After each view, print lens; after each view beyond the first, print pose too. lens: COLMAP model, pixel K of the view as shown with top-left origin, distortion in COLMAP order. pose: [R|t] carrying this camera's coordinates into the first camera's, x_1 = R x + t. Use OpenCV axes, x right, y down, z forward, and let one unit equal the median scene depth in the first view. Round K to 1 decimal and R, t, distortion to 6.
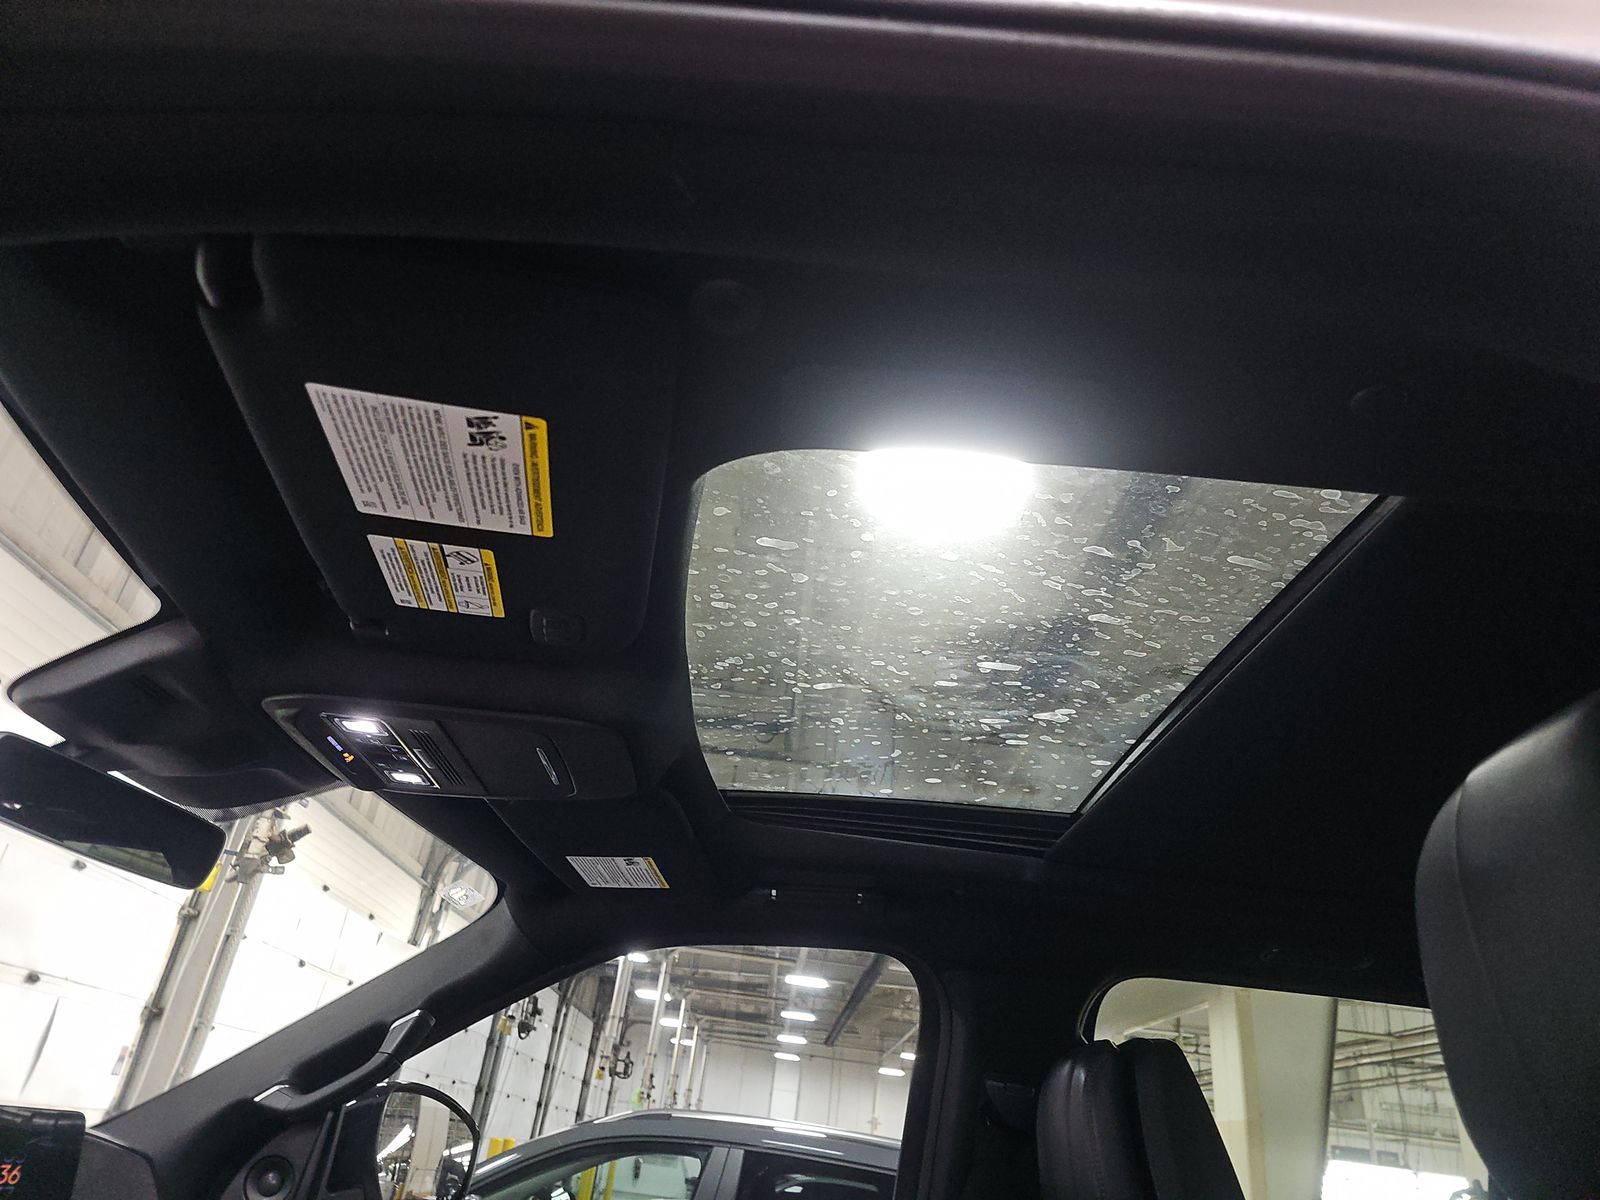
lens RADIAL K [[1062.7, 0, 800.0], [0, 1062.7, 600.0], [0, 0, 1]] dist [0.069307, -0.079331]
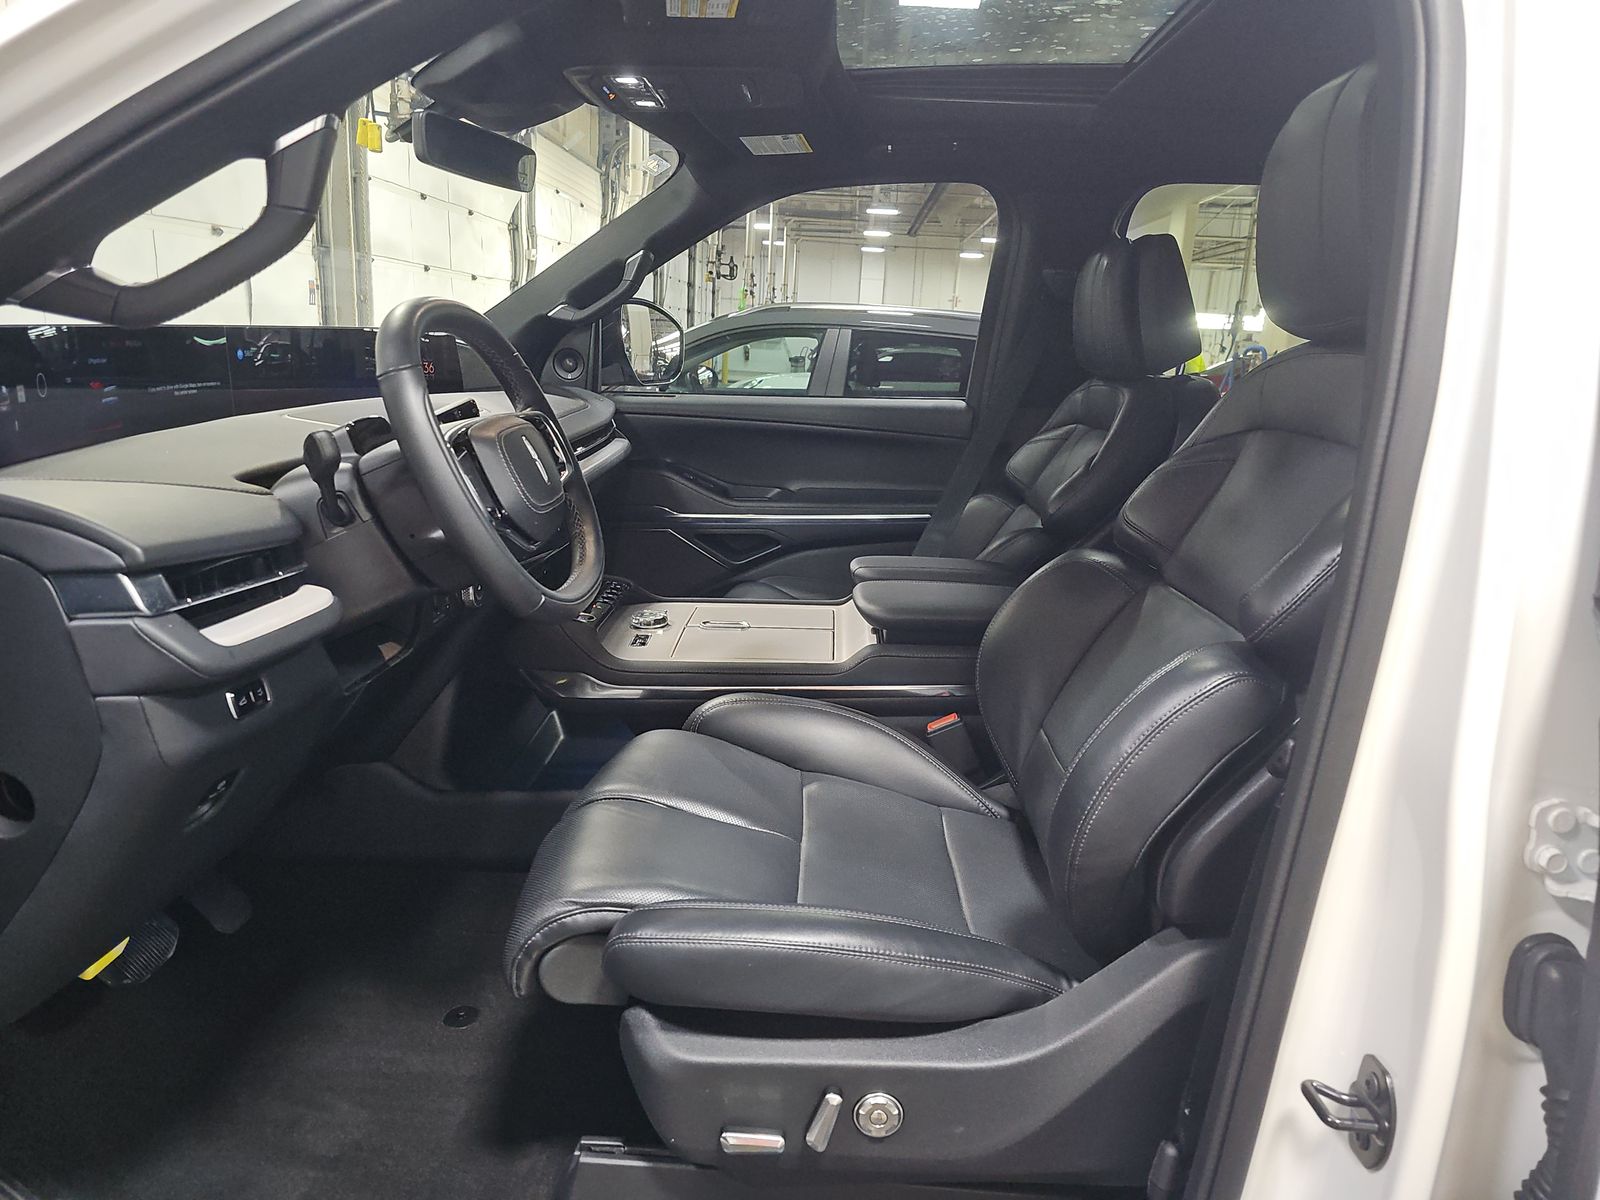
lens RADIAL K [[1062.7, 0, 800.0], [0, 1062.7, 600.0], [0, 0, 1]] dist [0.069307, -0.079331]
pose [[0.995000, -0.042646, -0.090313, -0.010057], [0.091563, 0.750664, 0.654308, -0.048202], [0.039892, -0.659306, 0.750816, -0.096895]]
